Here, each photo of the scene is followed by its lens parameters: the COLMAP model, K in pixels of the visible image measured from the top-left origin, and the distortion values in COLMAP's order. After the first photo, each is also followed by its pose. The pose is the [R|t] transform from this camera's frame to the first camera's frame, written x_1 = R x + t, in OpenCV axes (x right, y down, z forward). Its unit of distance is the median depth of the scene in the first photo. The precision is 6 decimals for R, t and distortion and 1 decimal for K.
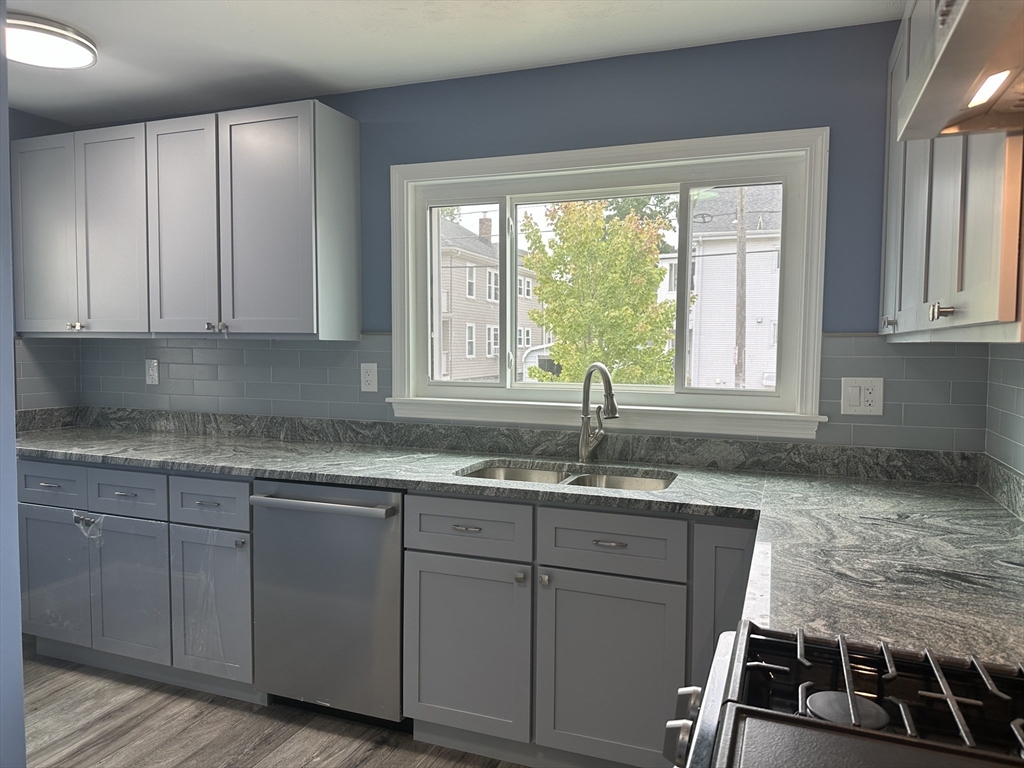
lens RADIAL K [[723.6, 0, 509.6], [0, 723.6, 375.1], [0, 0, 1]] dist [0.095617, -0.130380]
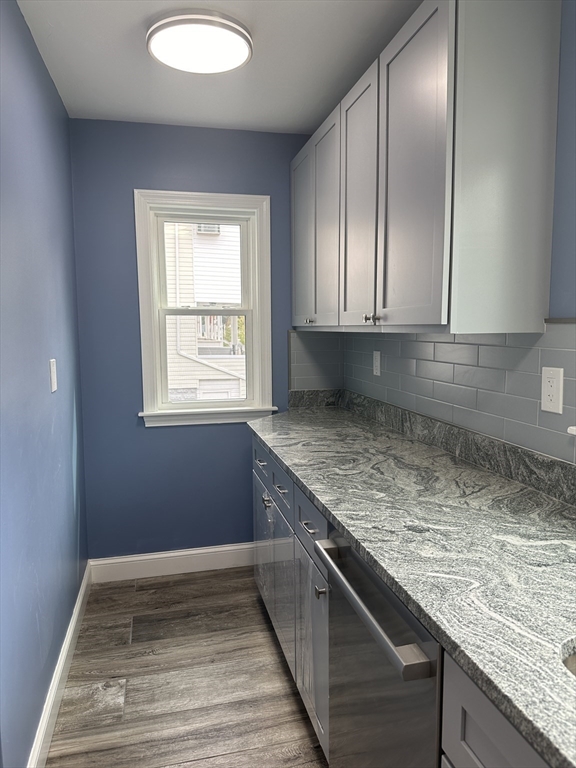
lens RADIAL K [[542.7, 0, 284.1], [0, 542.7, 385.4], [0, 0, 1]] dist [0.095617, -0.130380]
pose [[0.569072, 0.077287, -0.818647, 0.069801], [-0.022673, 0.996669, 0.078333, -0.033594], [0.821975, -0.026016, 0.568929, 0.527579]]
